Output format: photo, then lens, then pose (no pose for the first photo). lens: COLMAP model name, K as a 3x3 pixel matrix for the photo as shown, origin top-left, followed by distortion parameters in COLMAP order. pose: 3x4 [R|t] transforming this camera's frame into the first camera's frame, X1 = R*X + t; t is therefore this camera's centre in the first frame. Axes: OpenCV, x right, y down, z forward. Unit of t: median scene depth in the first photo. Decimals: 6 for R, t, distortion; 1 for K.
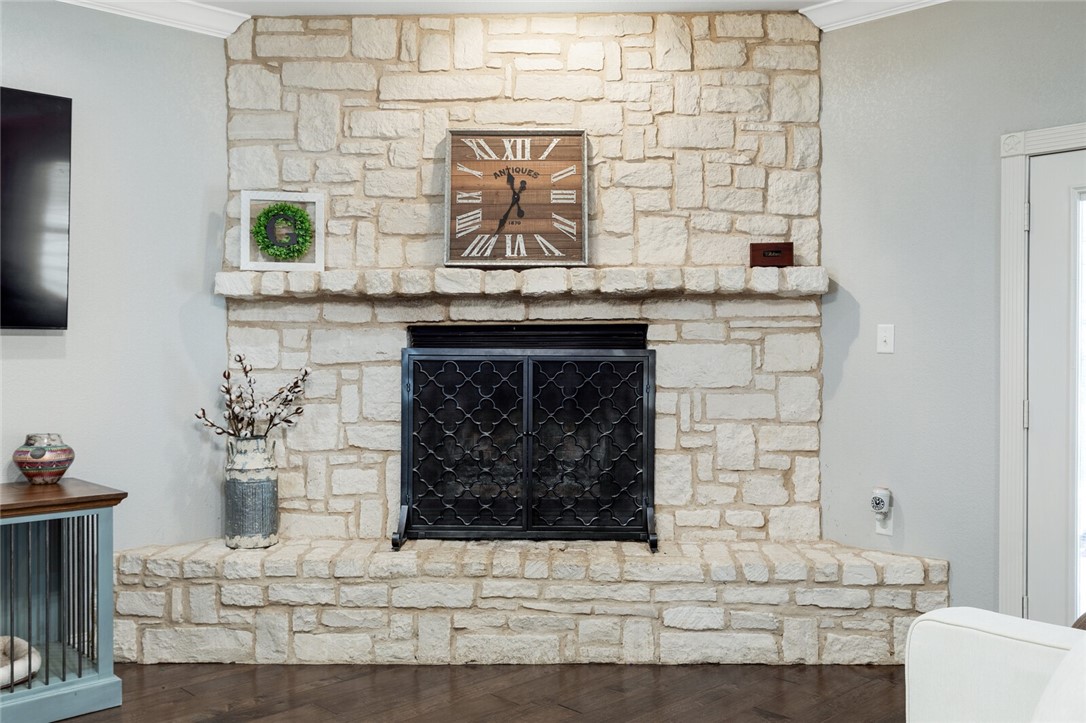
lens RADIAL K [[988.7, 0, 546.6], [0, 988.7, 369.4], [0, 0, 1]] dist [0.002025, 0.000000]
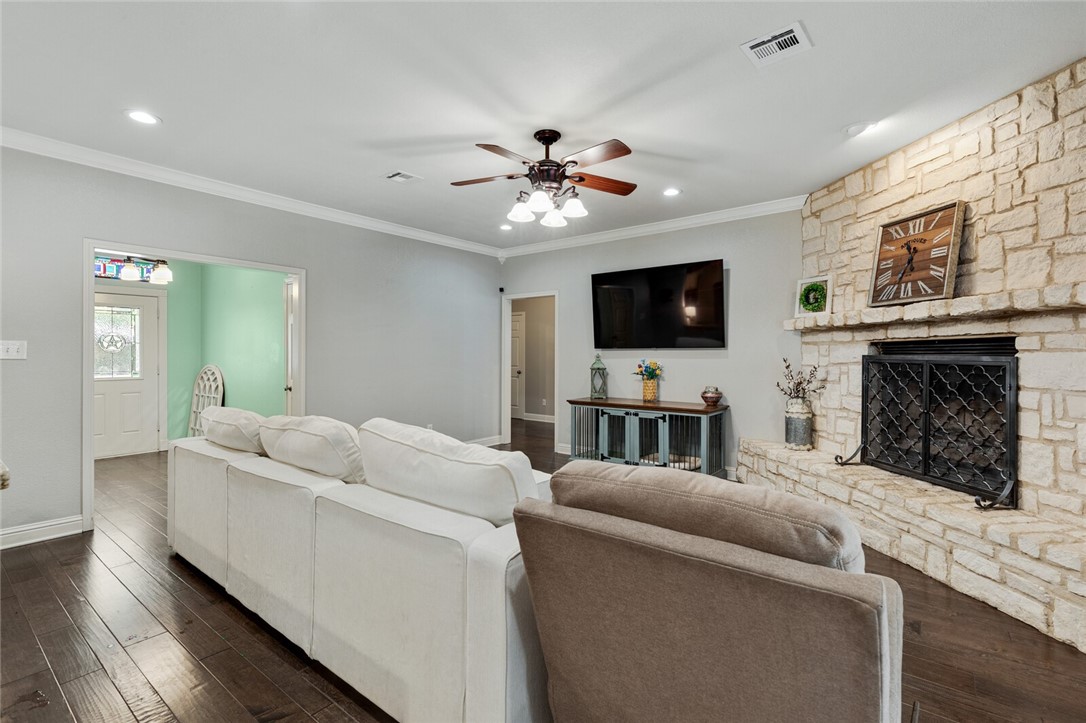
lens RADIAL K [[497.2, 0, 541.7], [0, 497.2, 361.7], [0, 0, 1]] dist [0.003704, 0.000195]
pose [[0.129555, 0.015762, -0.991447, 0.666782], [-0.020459, 0.999703, 0.013220, -0.009707], [0.991361, 0.018572, 0.129839, 0.318485]]
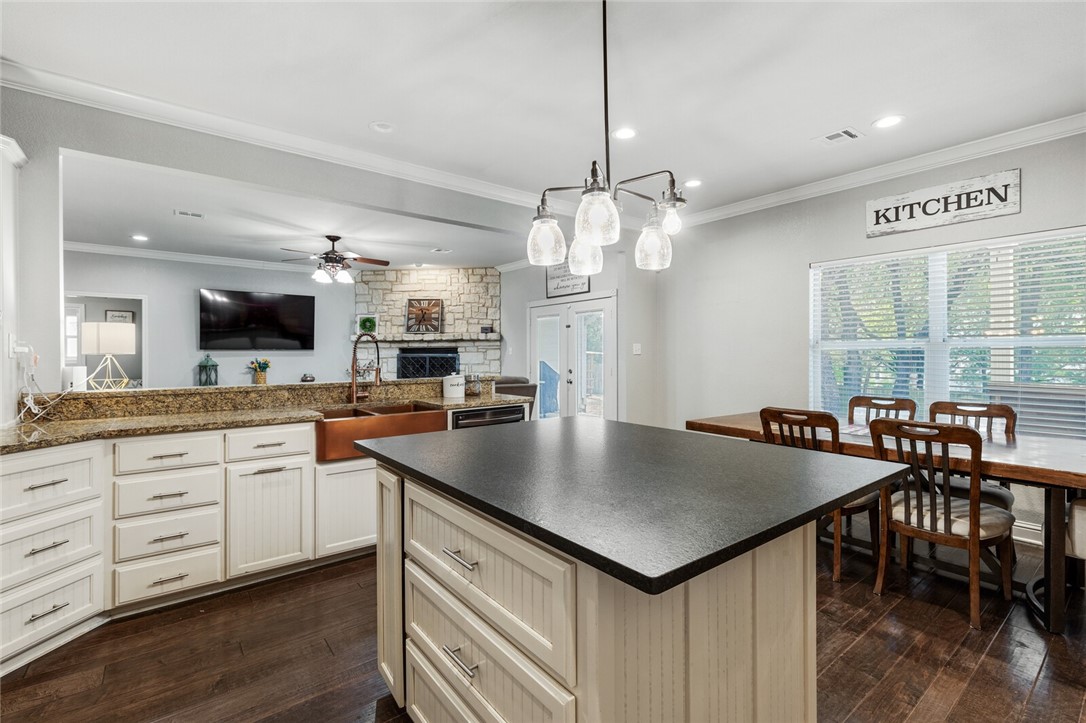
lens RADIAL K [[497.2, 0, 548.2], [0, 497.2, 353.2], [0, 0, 1]] dist [0.003704, 0.000195]
pose [[0.994663, -0.001218, -0.103170, 0.667016], [-0.000381, 0.999880, -0.015482, 0.007220], [0.103177, 0.015438, 0.994543, -0.926689]]
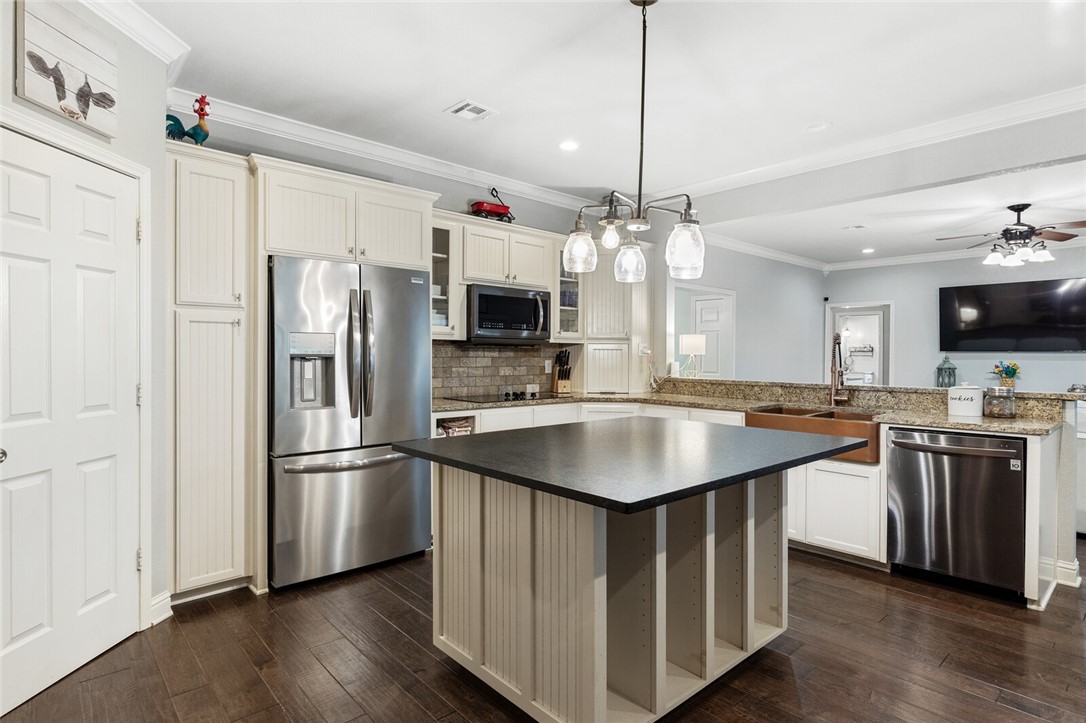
lens RADIAL K [[566.5, 0, 542.2], [0, 566.5, 365.3], [0, 0, 1]] dist [-0.000098, 0.000507]
pose [[-0.042047, 0.023814, -0.998832, 1.211346], [-0.022902, 0.999430, 0.024792, -0.001256], [0.998853, 0.023918, -0.041477, -0.575085]]
